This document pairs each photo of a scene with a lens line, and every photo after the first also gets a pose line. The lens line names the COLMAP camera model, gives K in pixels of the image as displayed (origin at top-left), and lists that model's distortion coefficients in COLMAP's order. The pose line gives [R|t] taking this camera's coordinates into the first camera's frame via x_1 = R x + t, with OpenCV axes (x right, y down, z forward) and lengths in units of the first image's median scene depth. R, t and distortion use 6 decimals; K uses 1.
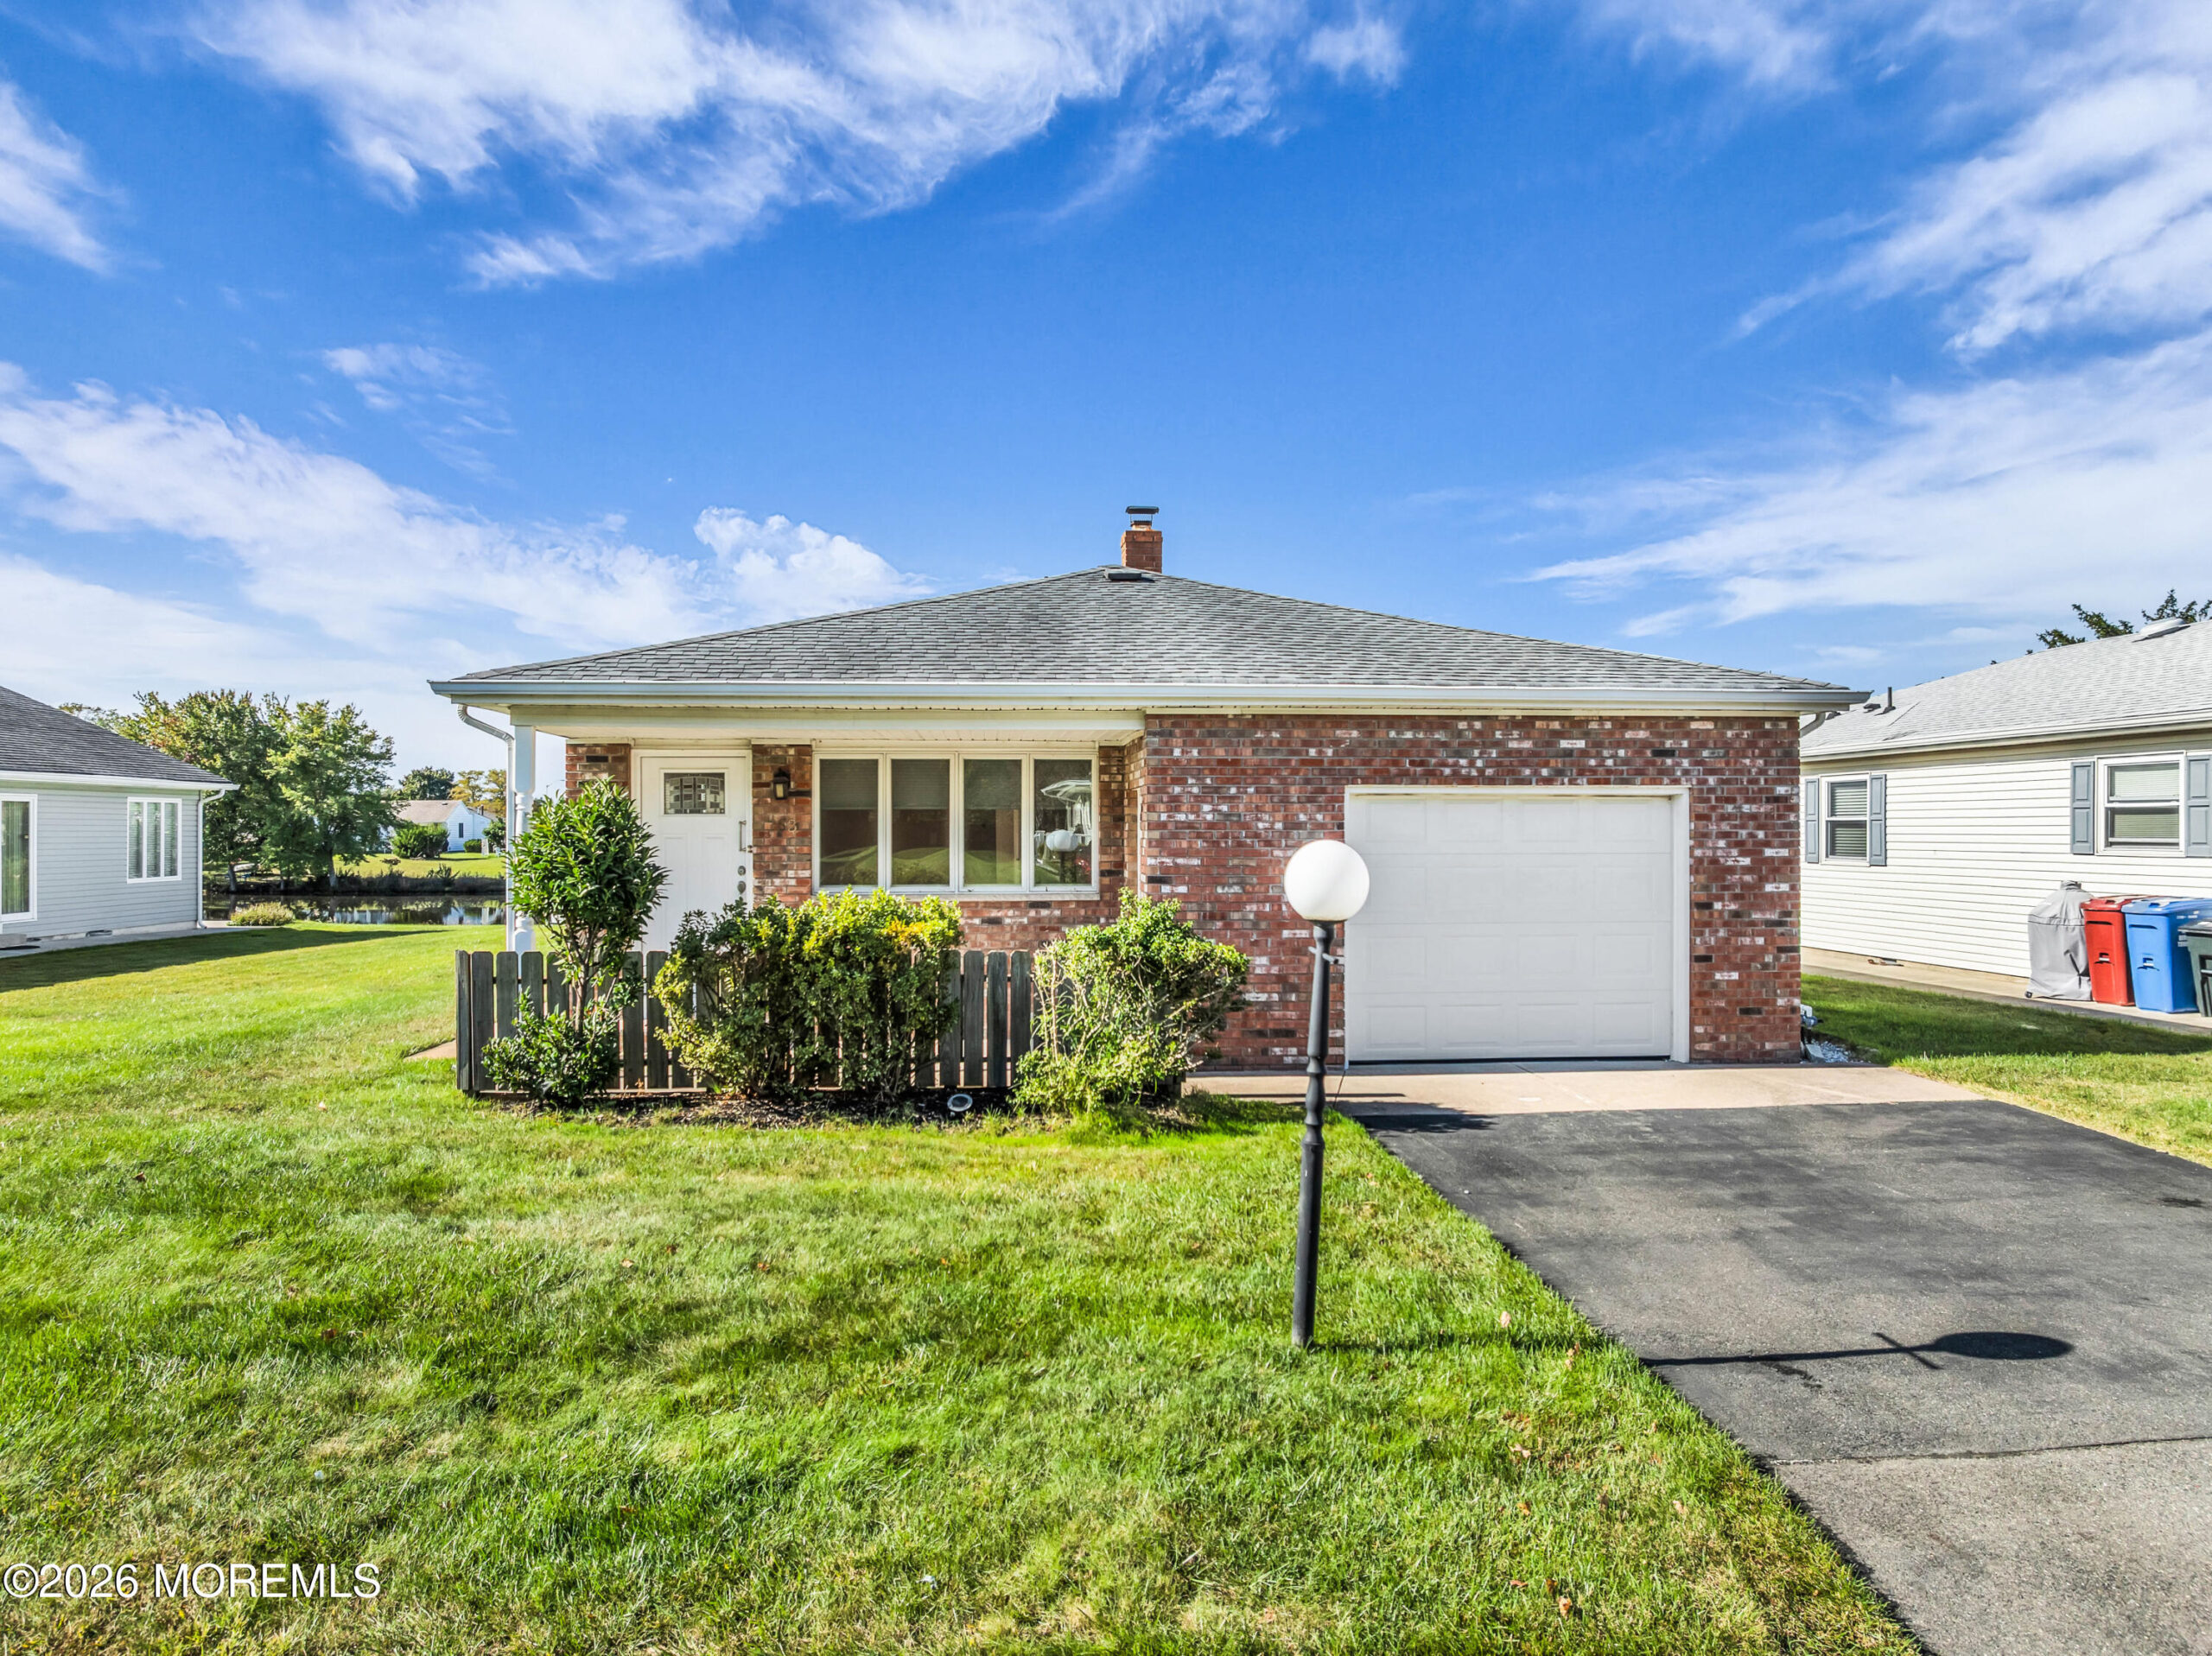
lens RADIAL K [[1571.3, 0, 1116.1], [0, 1571.3, 828.3], [0, 0, 1]] dist [-0.035013, -0.000715]
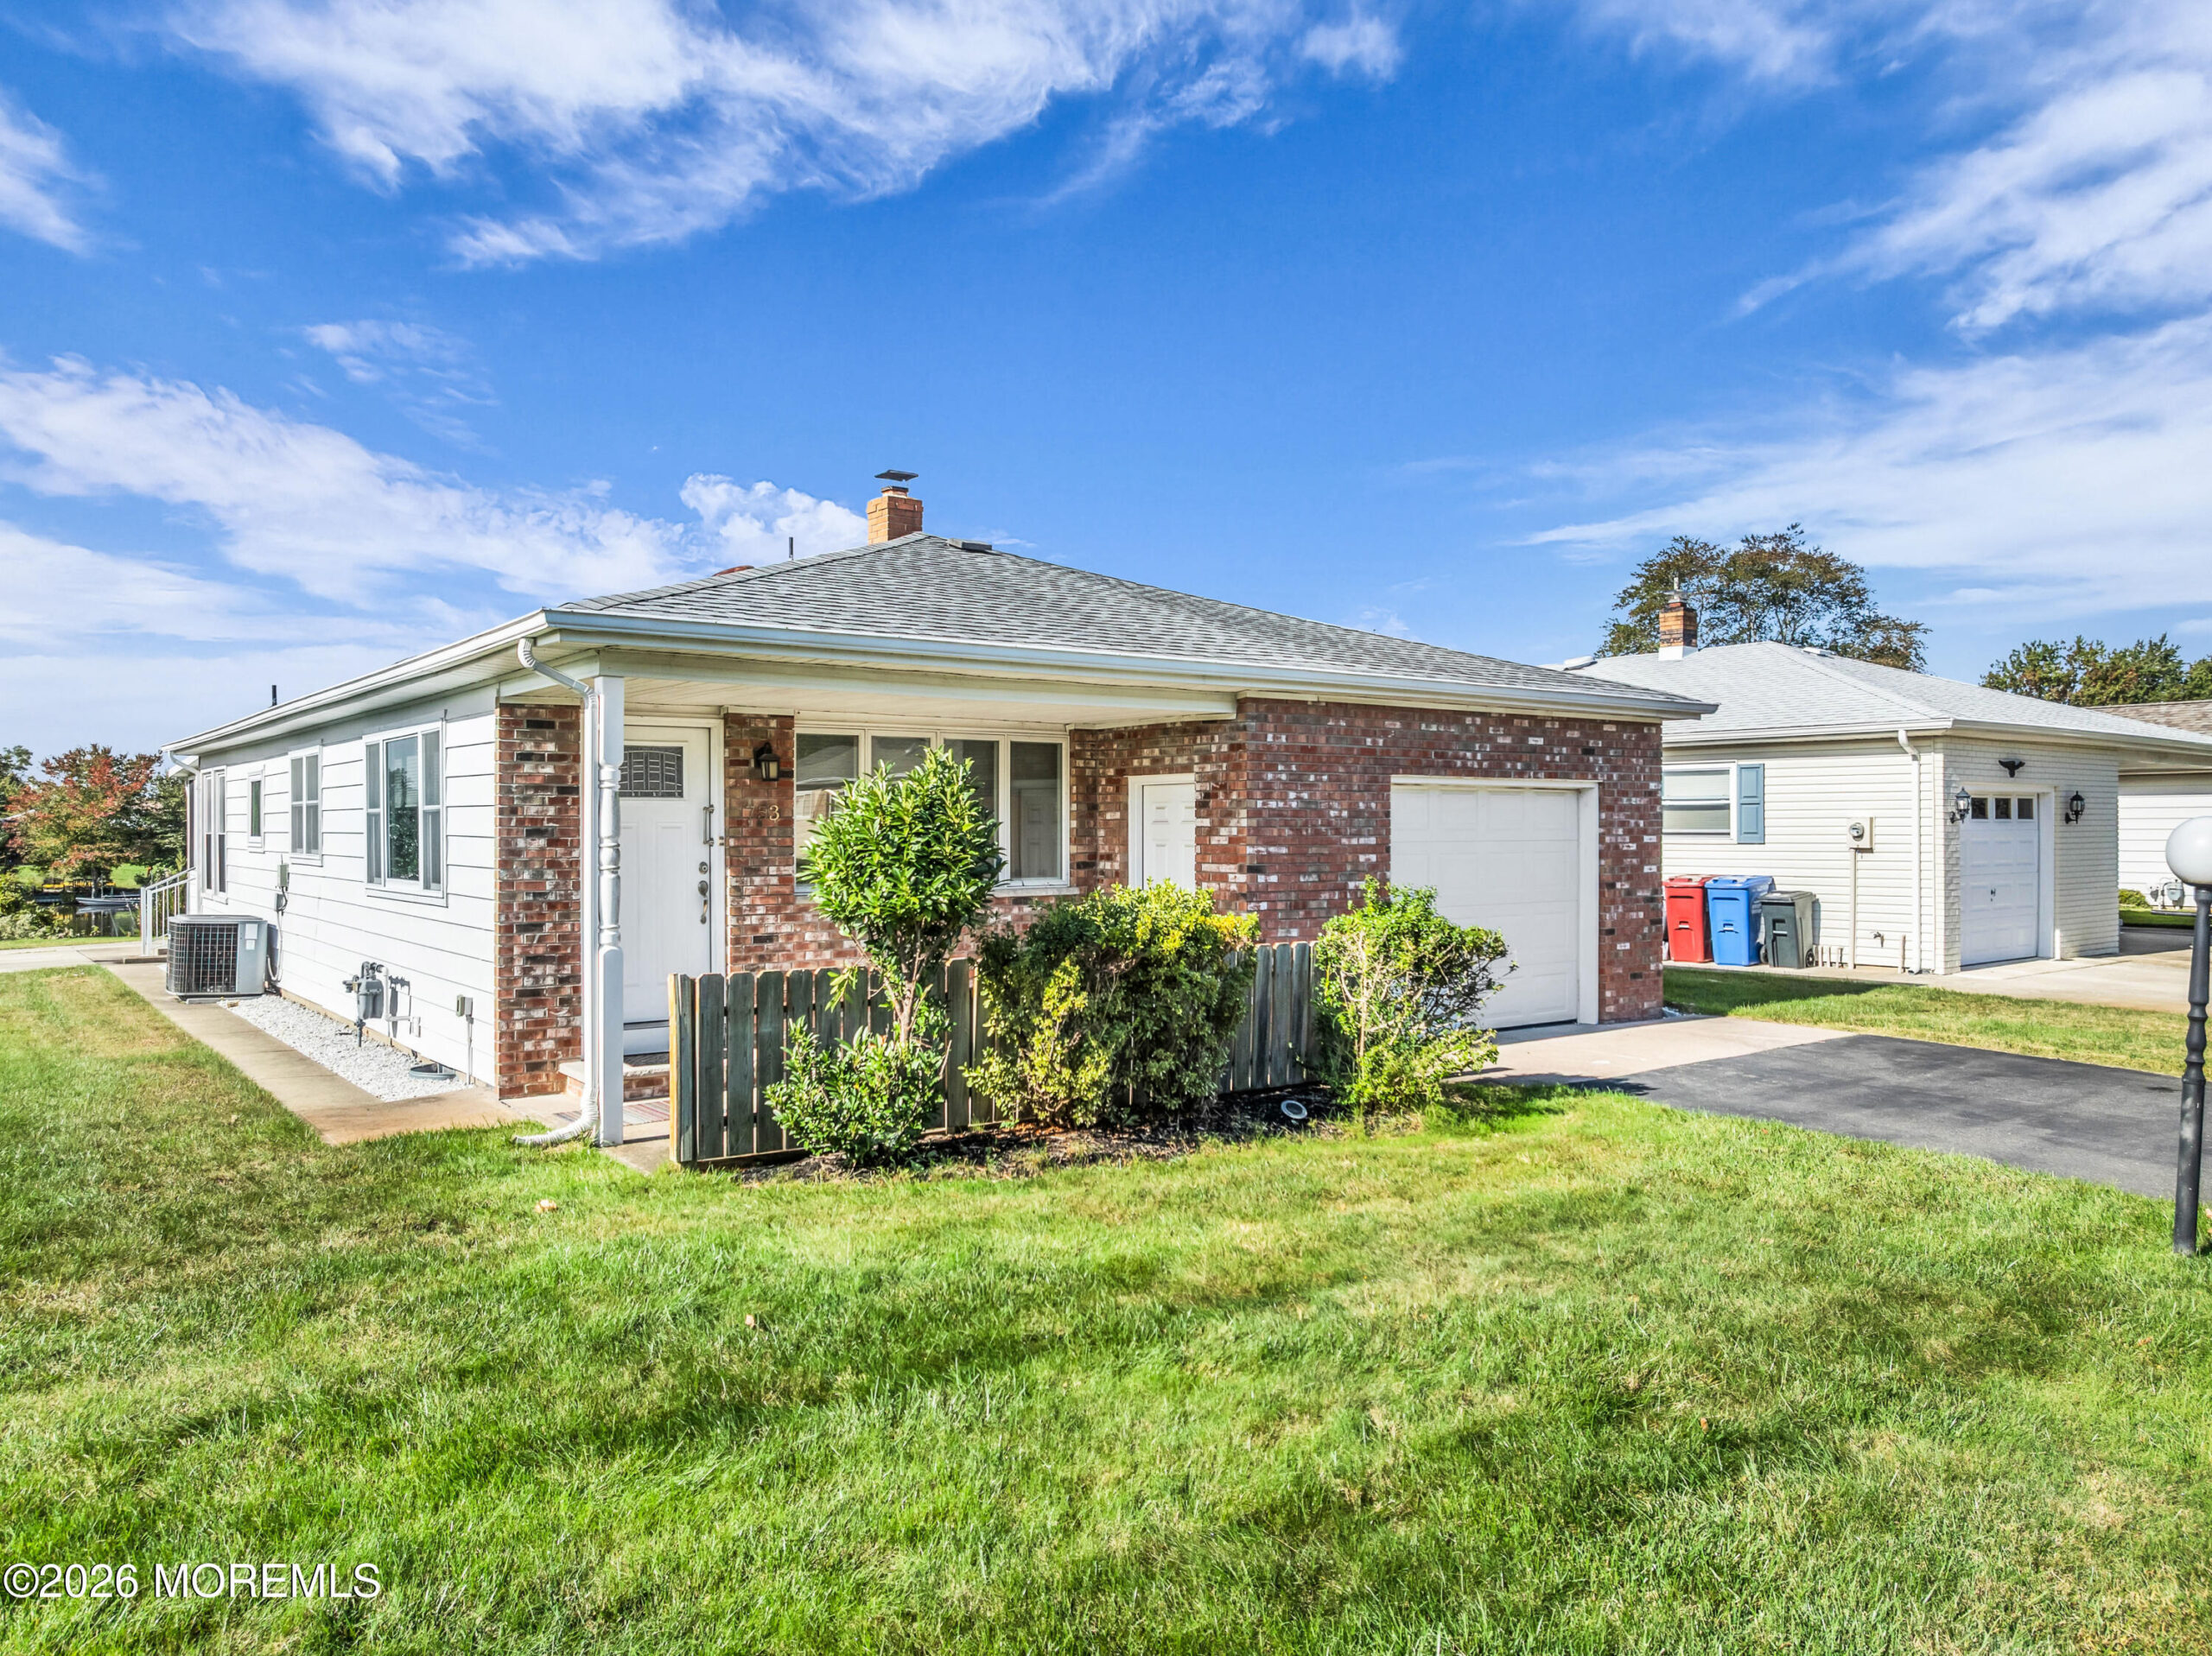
lens RADIAL K [[1571.3, 0, 1116.1], [0, 1571.3, 828.3], [0, 0, 1]] dist [-0.035013, -0.000715]
pose [[0.850262, -0.000397, 0.526360, -0.536272], [0.000641, 1.000000, -0.000281, 0.007636], [-0.526360, 0.000577, 0.850262, 0.216394]]
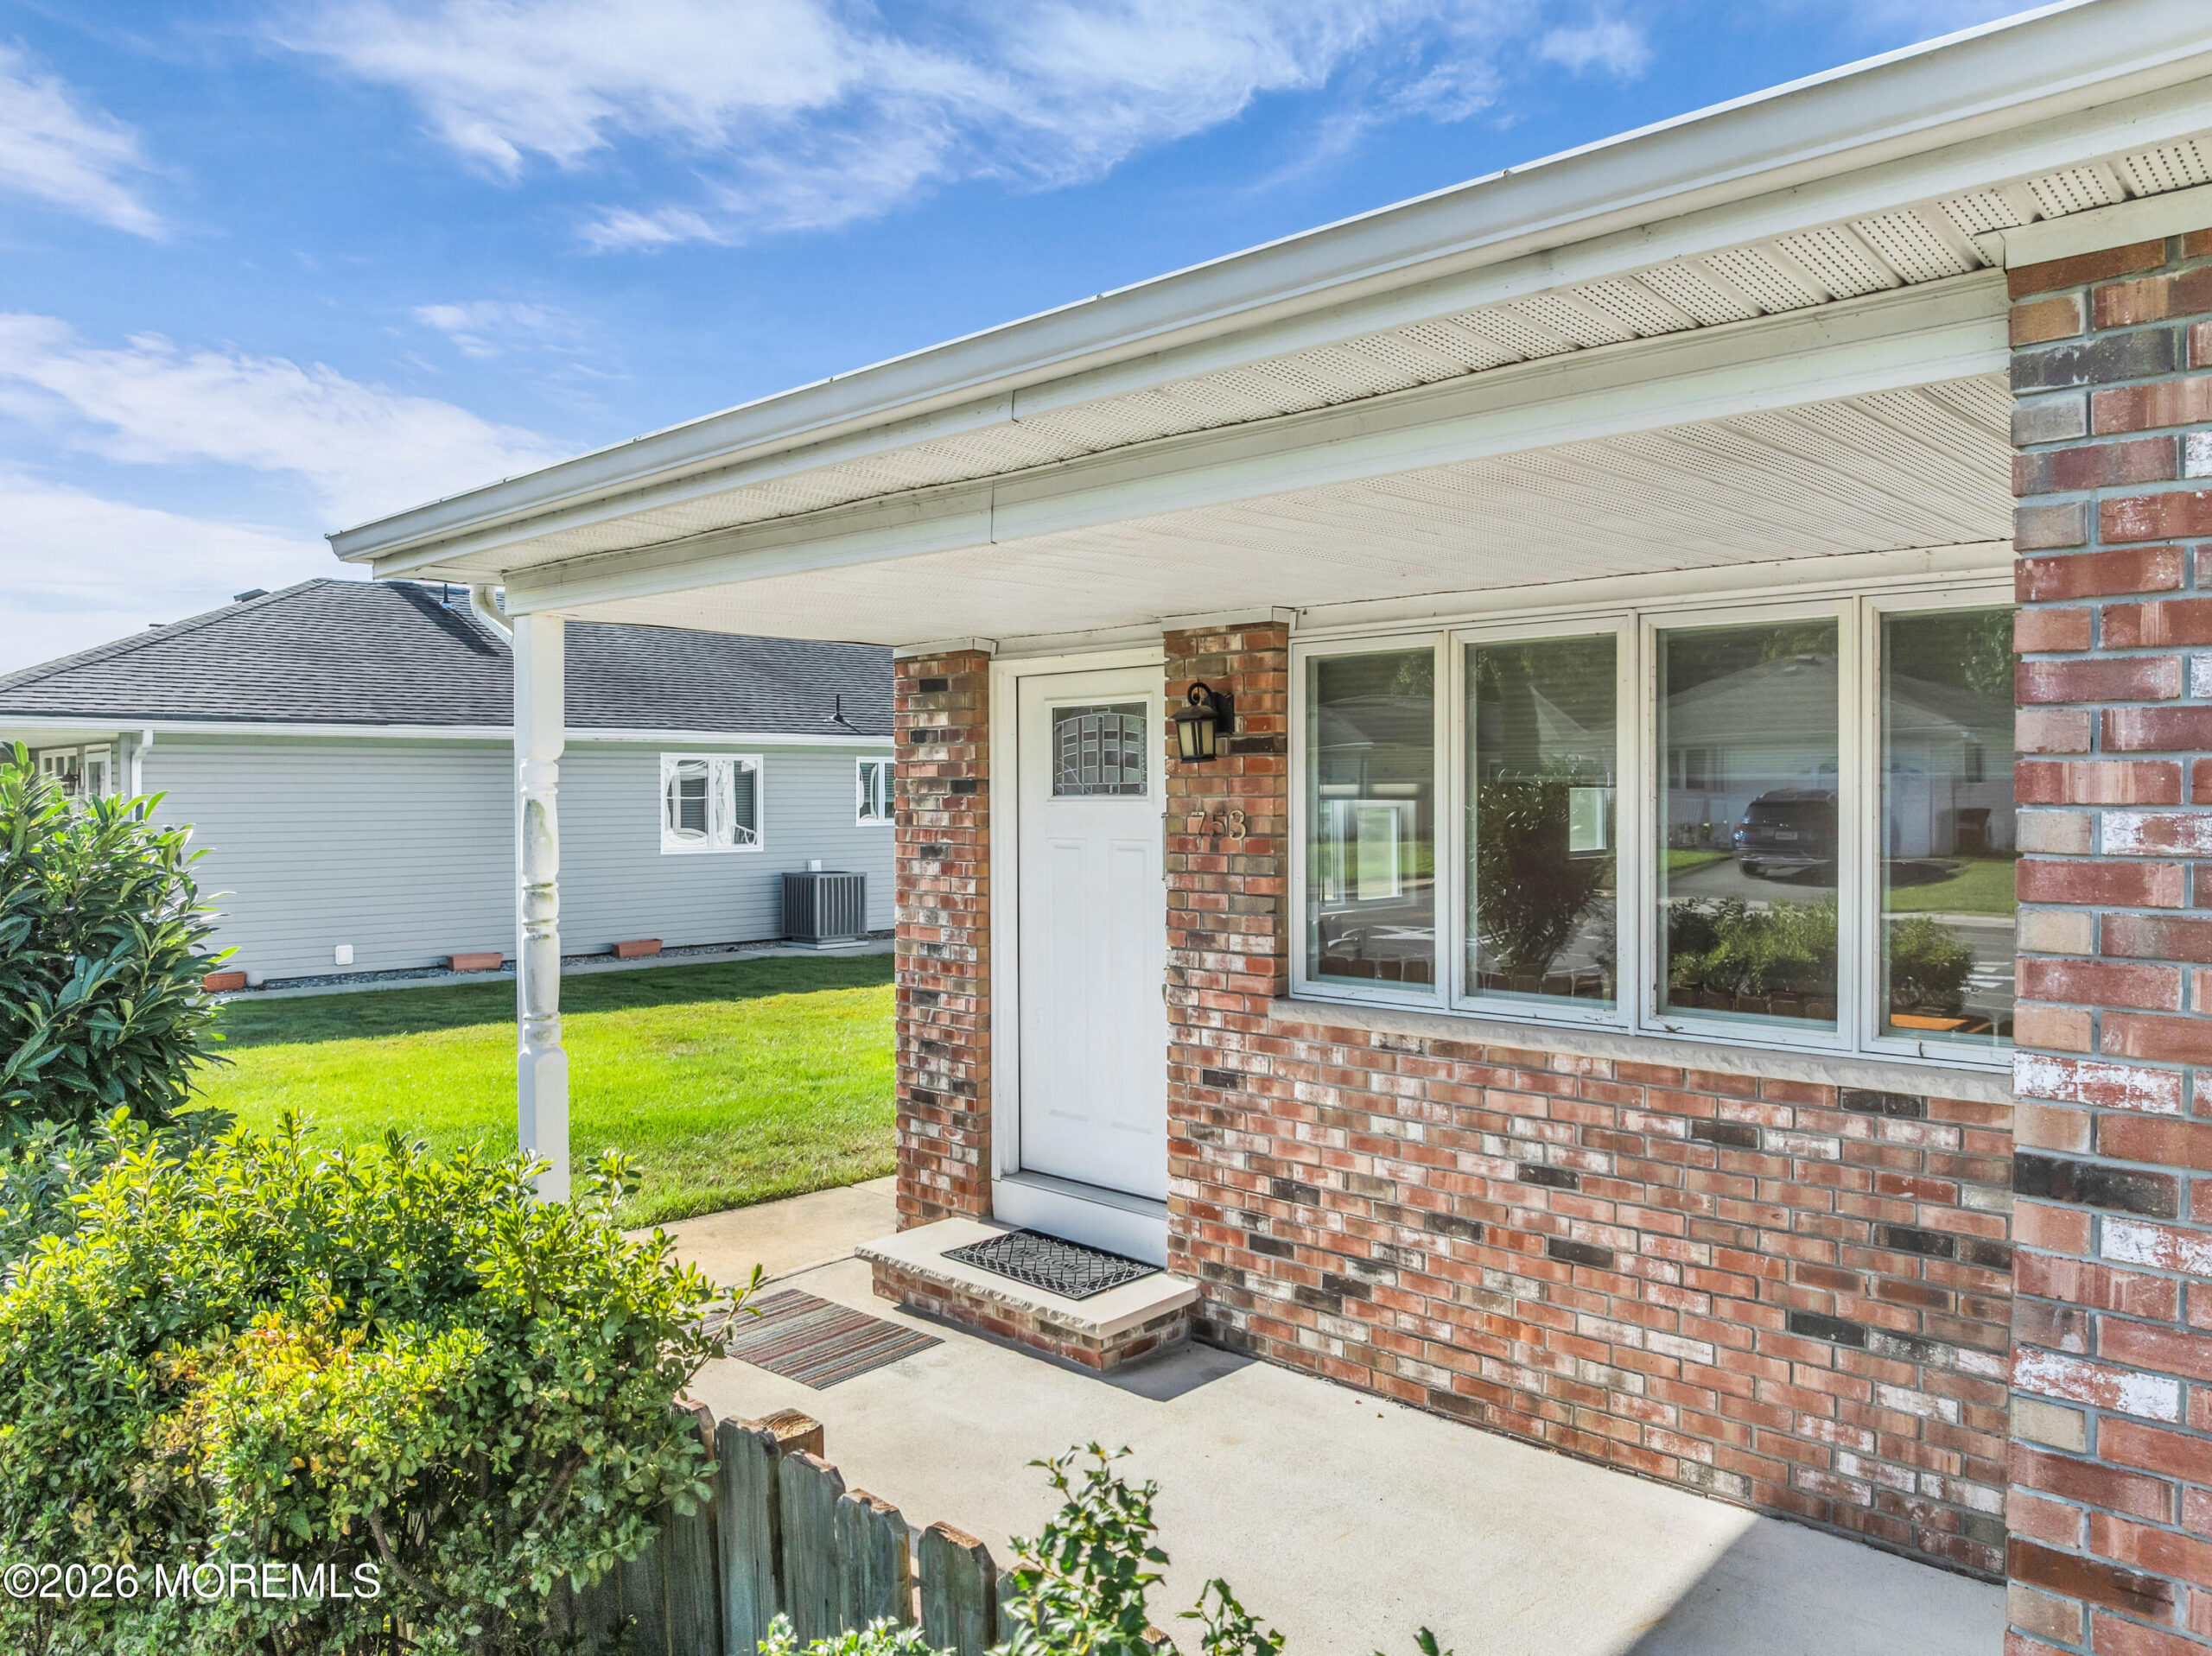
lens RADIAL K [[1557.0, 0, 1104.9], [0, 1557.0, 805.0], [0, 0, 1]] dist [-0.030579, -0.003976]
pose [[0.656914, 0.005896, -0.753942, 0.082200], [0.001952, 0.999953, 0.009520, -0.011749], [0.753963, -0.007725, 0.656872, 0.776326]]
